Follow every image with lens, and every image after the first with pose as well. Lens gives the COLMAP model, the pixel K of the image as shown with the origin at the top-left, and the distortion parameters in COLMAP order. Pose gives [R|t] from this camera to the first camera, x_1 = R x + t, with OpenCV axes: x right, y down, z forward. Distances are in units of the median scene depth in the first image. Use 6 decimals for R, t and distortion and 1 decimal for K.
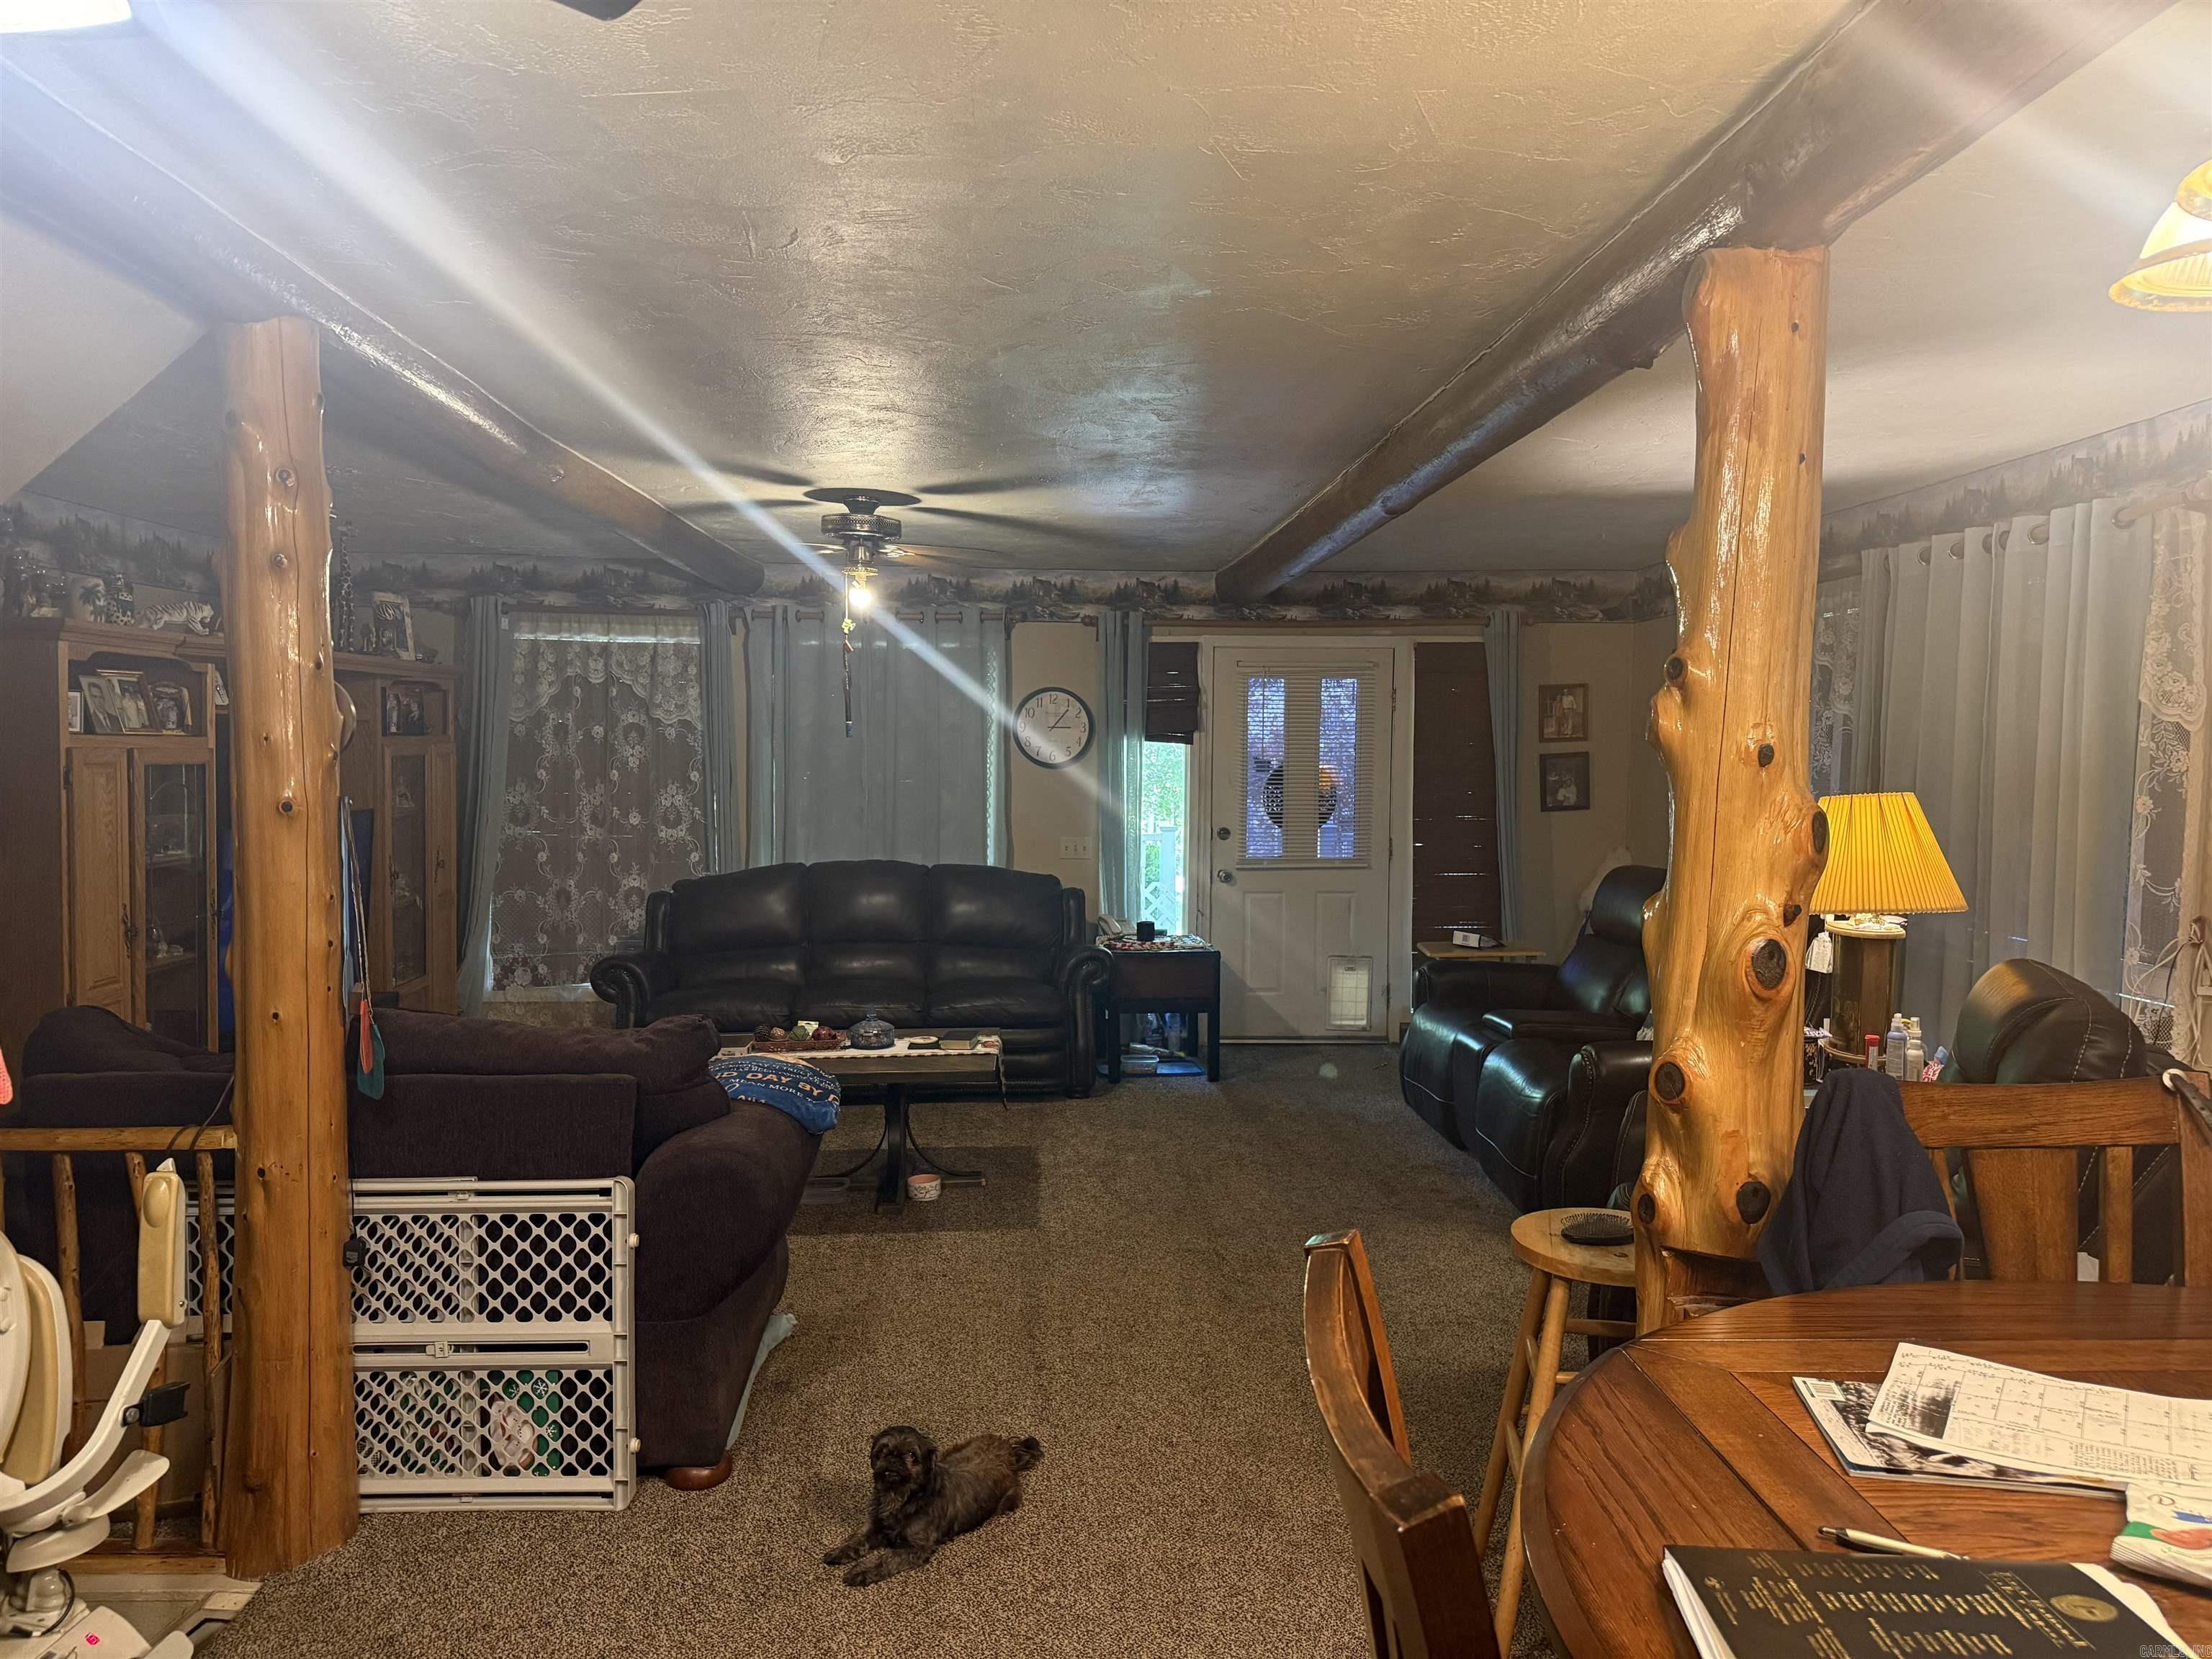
lens RADIAL K [[1518.3, 0, 1079.3], [0, 1518.3, 837.0], [0, 0, 1]] dist [0.174894, -0.249790]
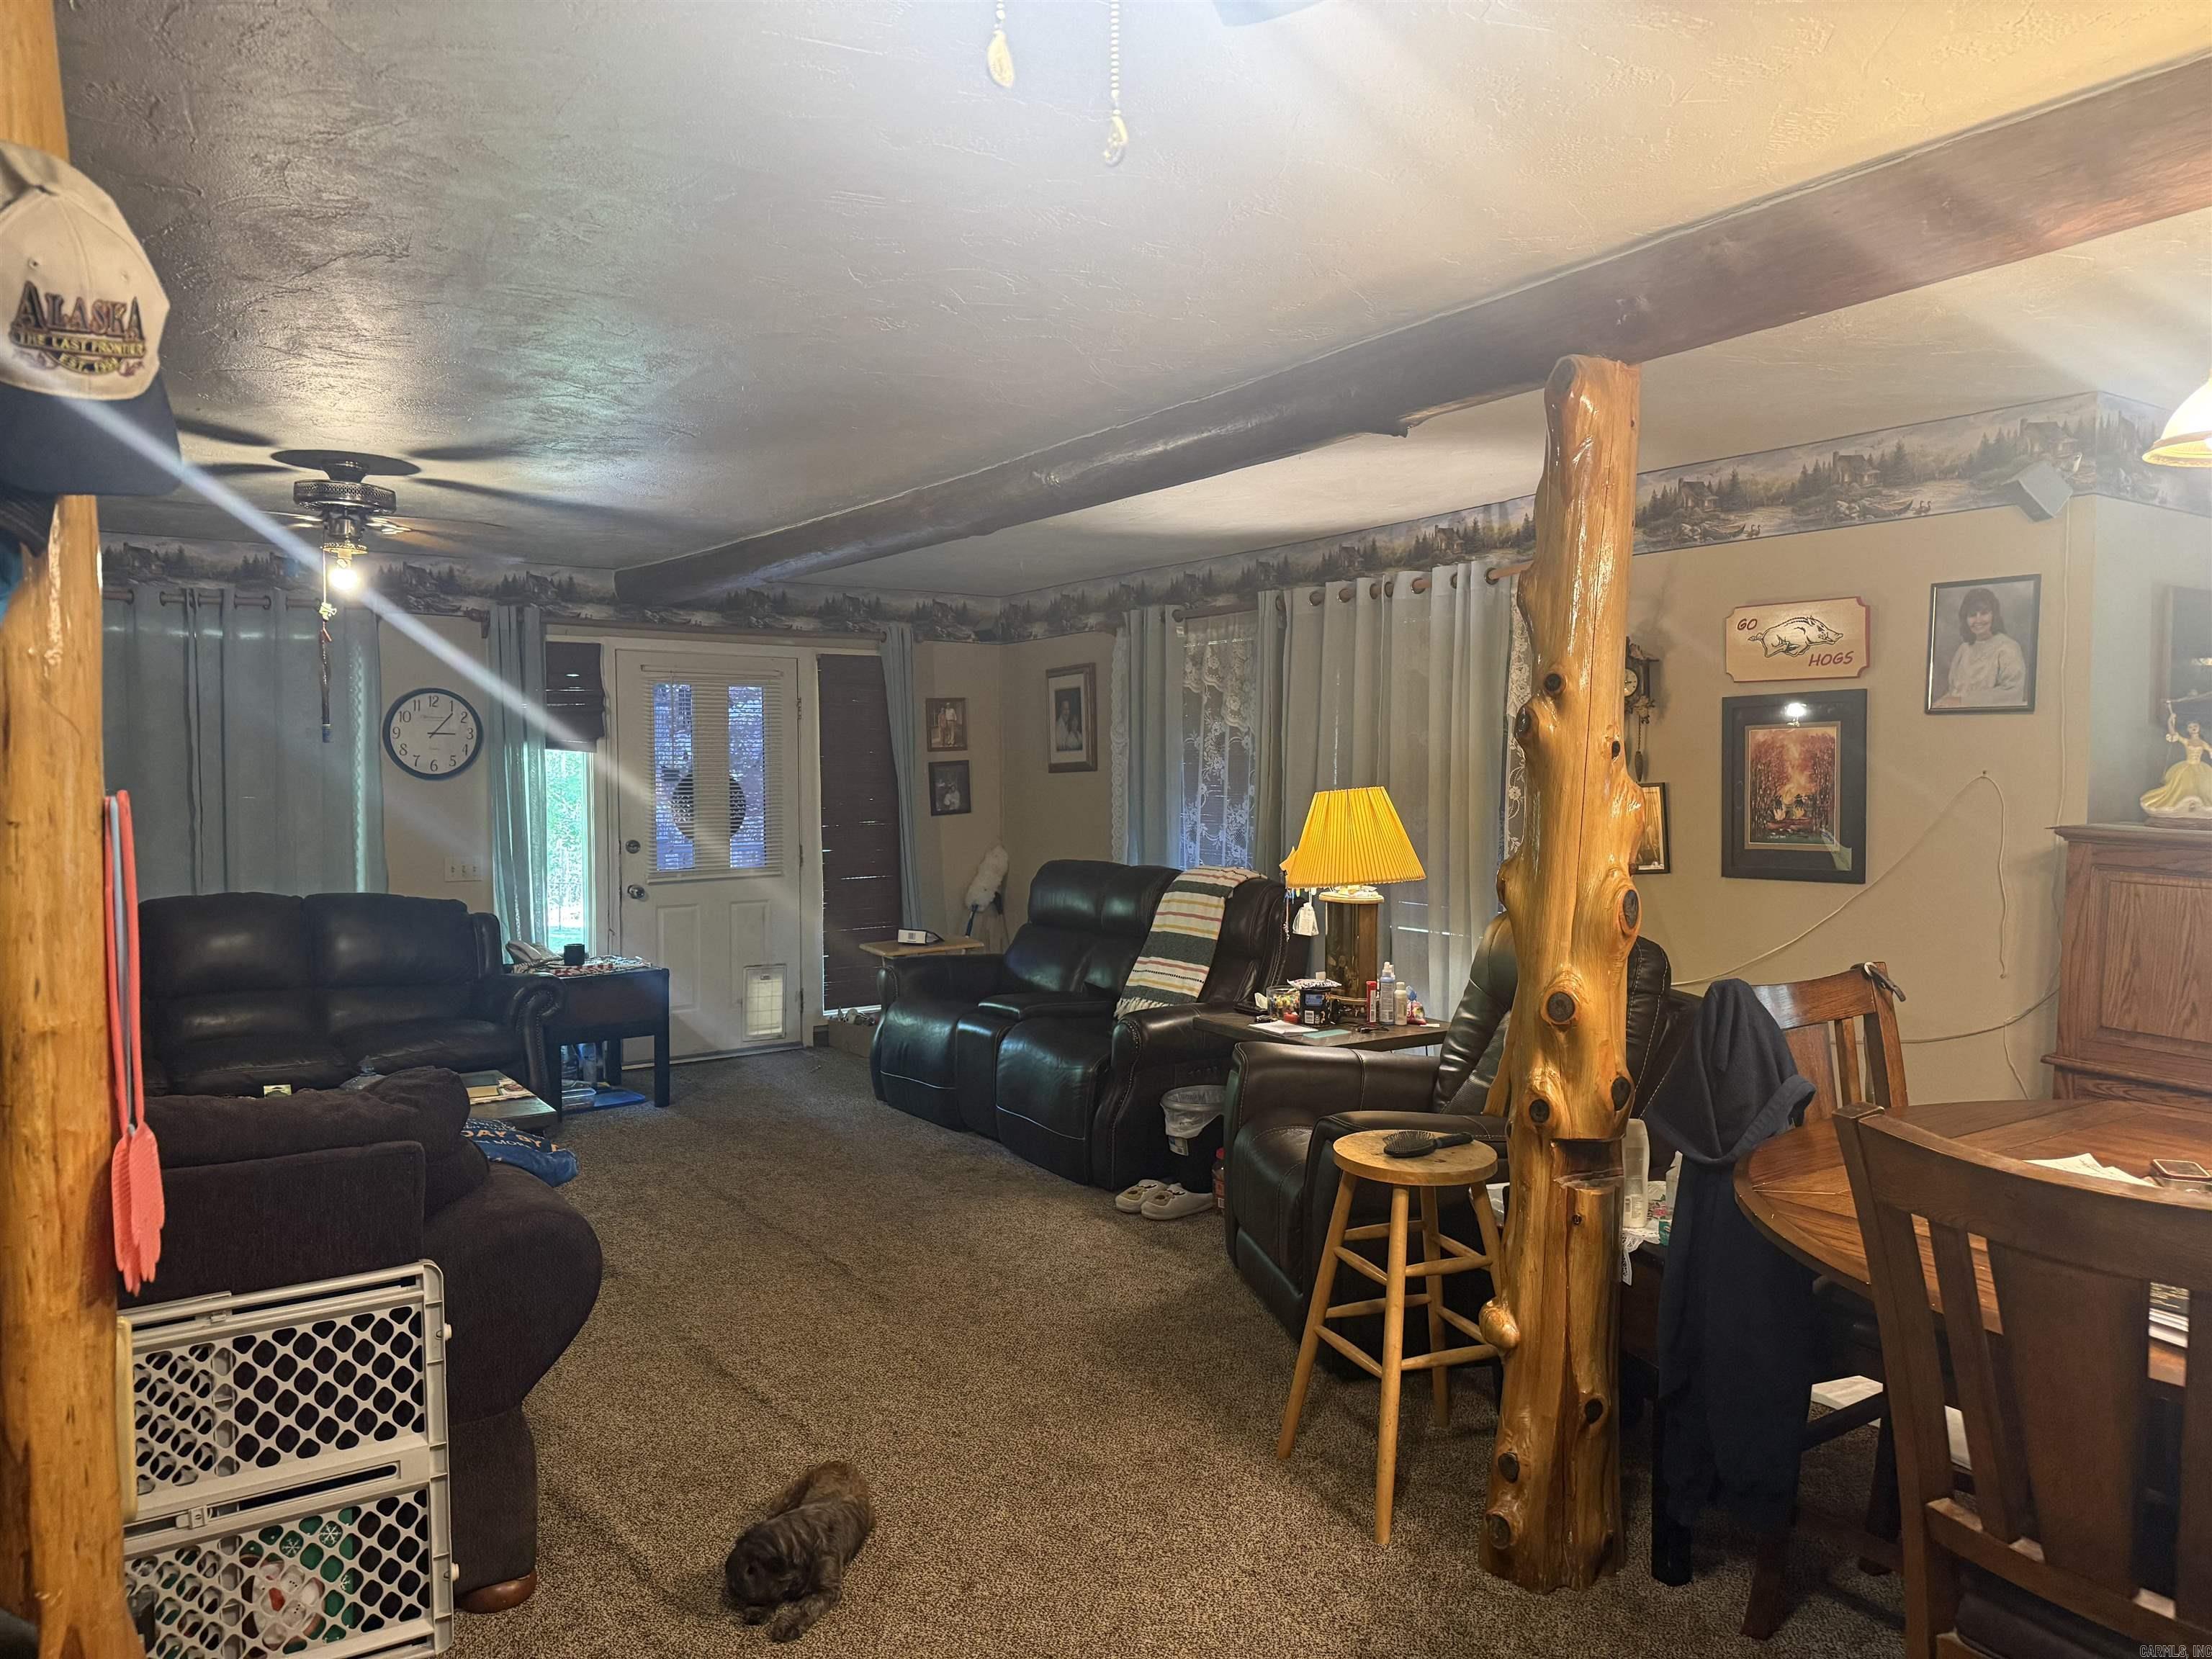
lens RADIAL K [[1523.4, 0, 1104.7], [0, 1523.4, 834.7], [0, 0, 1]] dist [0.118500, -0.083414]
pose [[0.858702, -0.032580, 0.511438, -0.260393], [0.037530, 0.999295, 0.000645, 0.000727], [-0.511099, 0.018640, 0.859320, 0.047267]]
